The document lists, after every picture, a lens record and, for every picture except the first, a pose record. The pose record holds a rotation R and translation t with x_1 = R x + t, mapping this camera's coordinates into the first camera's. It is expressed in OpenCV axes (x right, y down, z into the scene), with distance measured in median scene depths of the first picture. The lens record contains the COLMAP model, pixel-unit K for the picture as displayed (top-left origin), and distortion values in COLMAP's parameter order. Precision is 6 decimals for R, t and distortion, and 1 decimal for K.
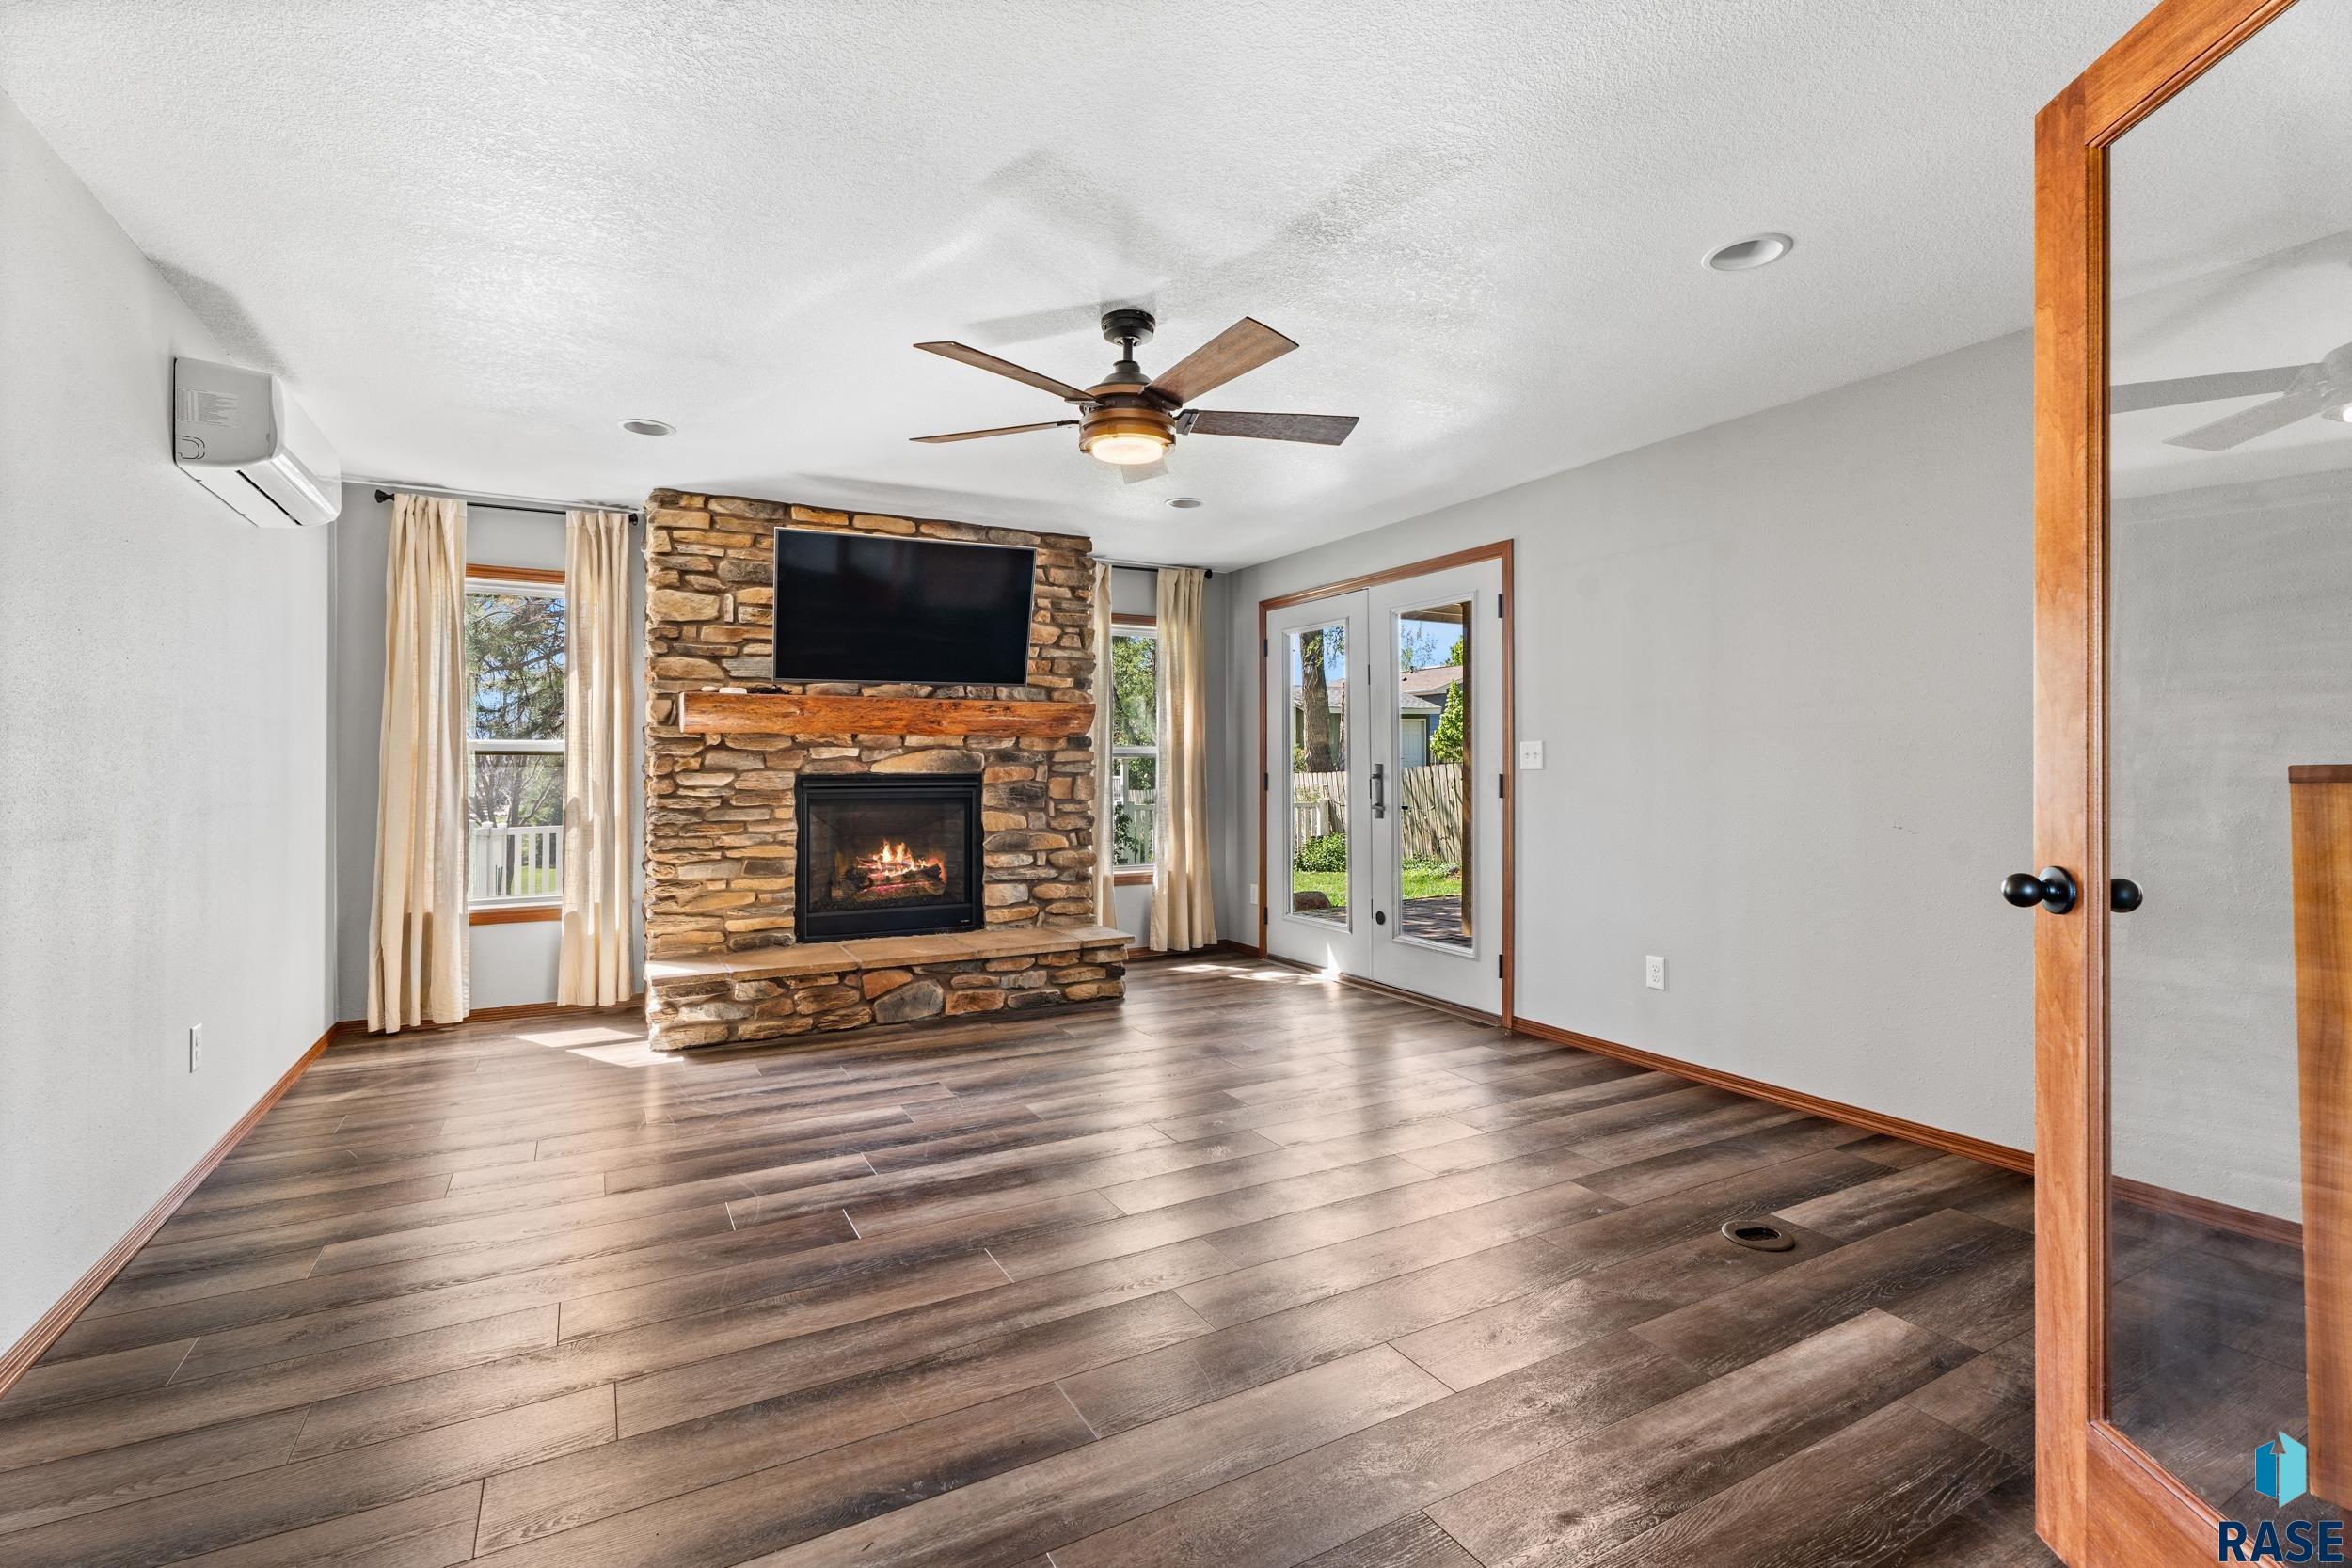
lens RADIAL K [[1053.6, 0, 1175.2], [0, 1053.6, 763.8], [0, 0, 1]] dist [-0.001753, -0.000361]
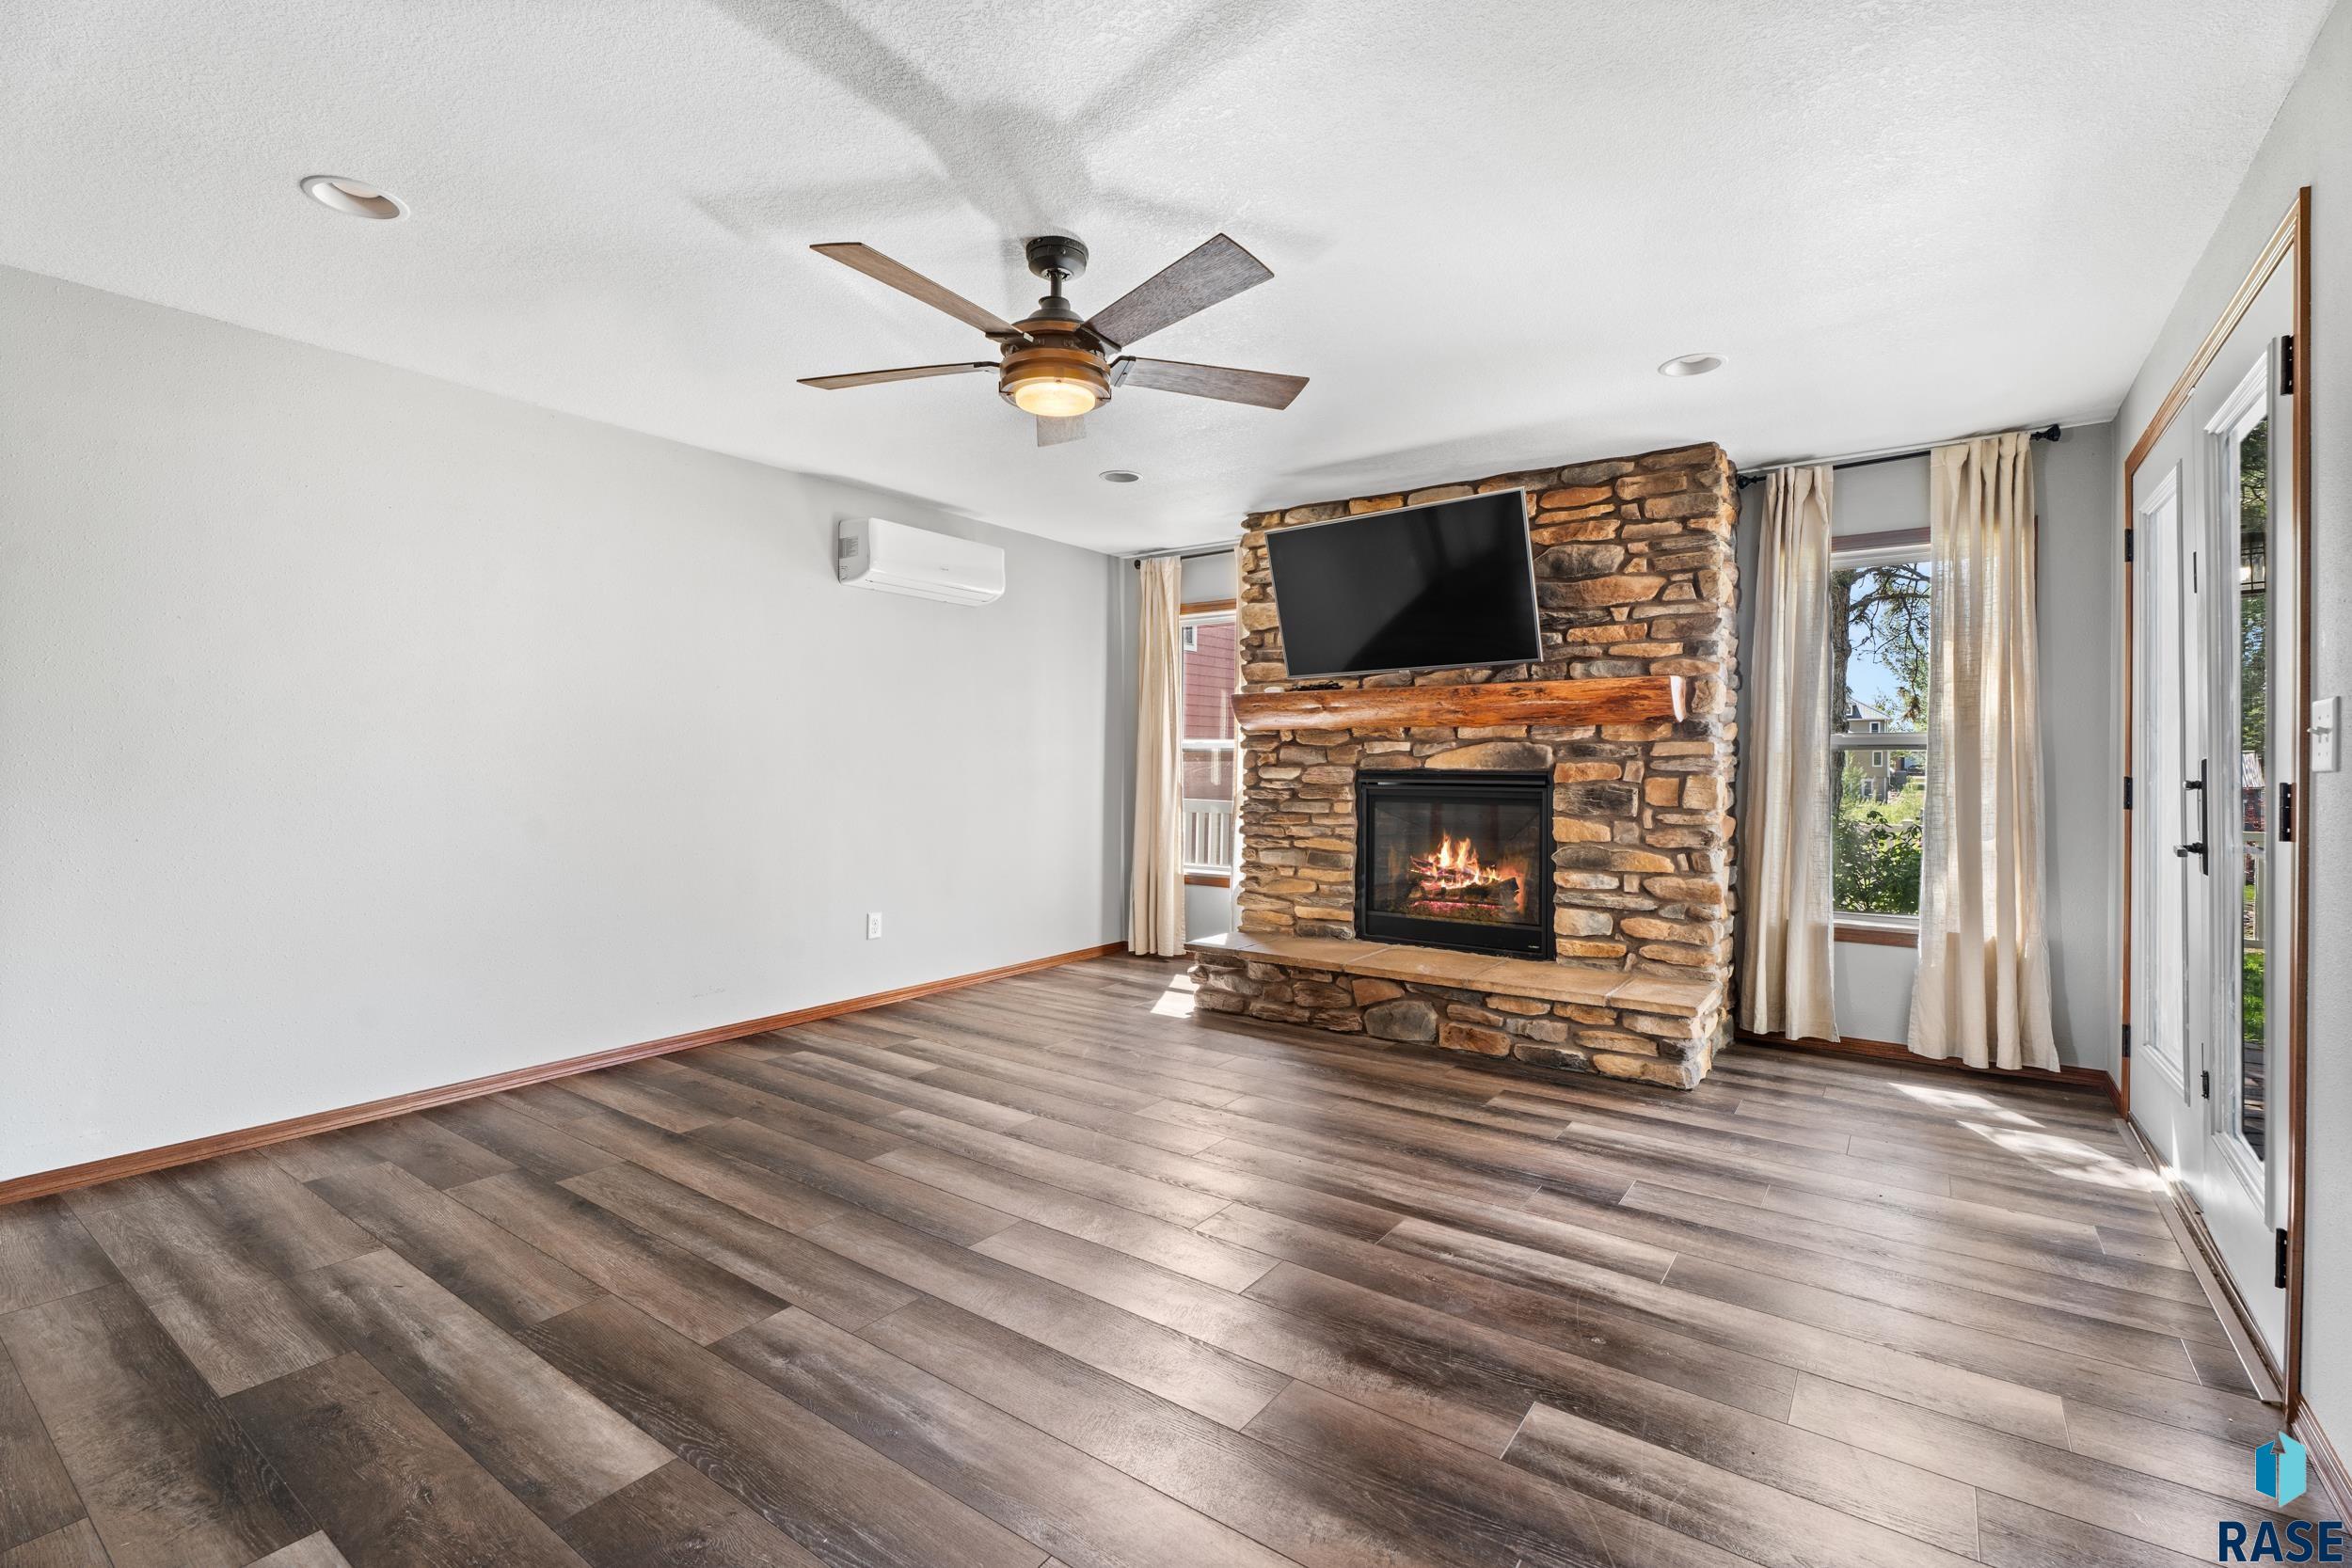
lens RADIAL K [[1053.6, 0, 1175.2], [0, 1053.6, 763.8], [0, 0, 1]] dist [-0.001753, -0.000361]
pose [[0.431071, 0.004455, -0.902307, 0.466835], [-0.002506, 0.999990, 0.003740, 0.001484], [0.902315, 0.000649, 0.431077, 0.416133]]
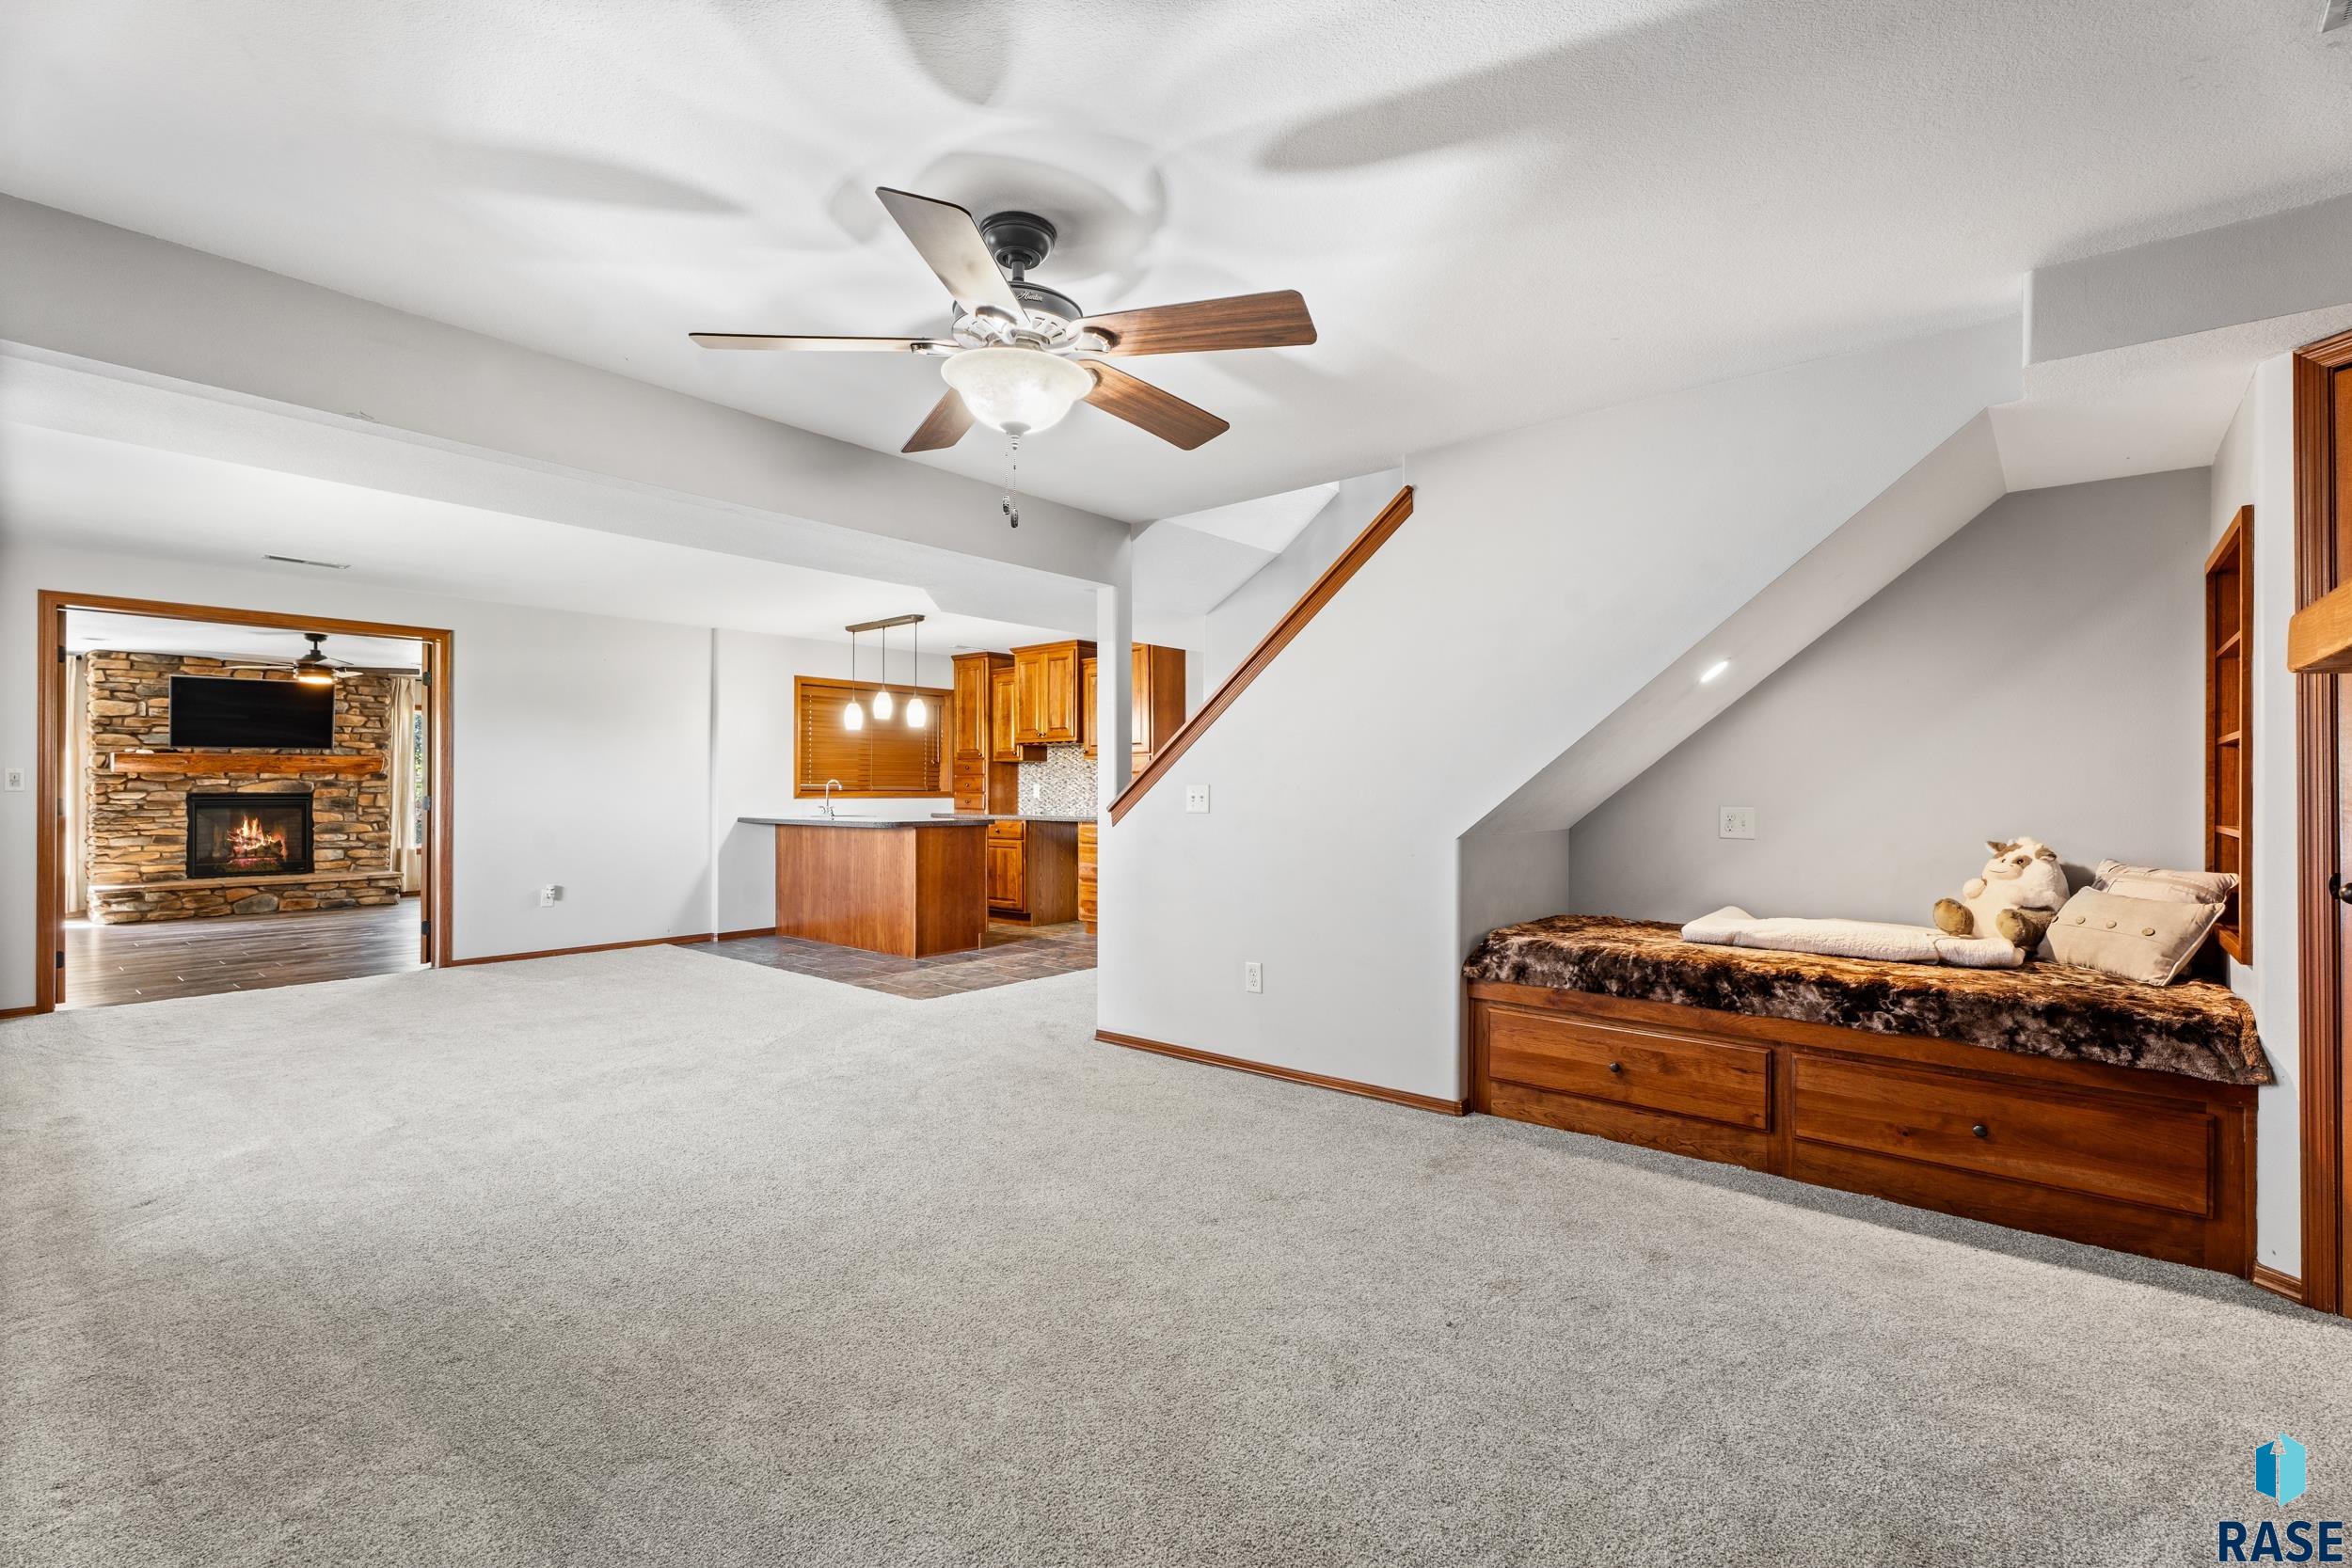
lens RADIAL K [[1026.5, 0, 1173.6], [0, 1026.5, 789.1], [0, 0, 1]] dist [-0.002058, -0.000861]
pose [[0.932355, 0.002491, 0.361534, 0.666804], [-0.004694, 0.999975, 0.005217, -0.015834], [-0.361512, -0.006562, 0.932344, -1.450176]]
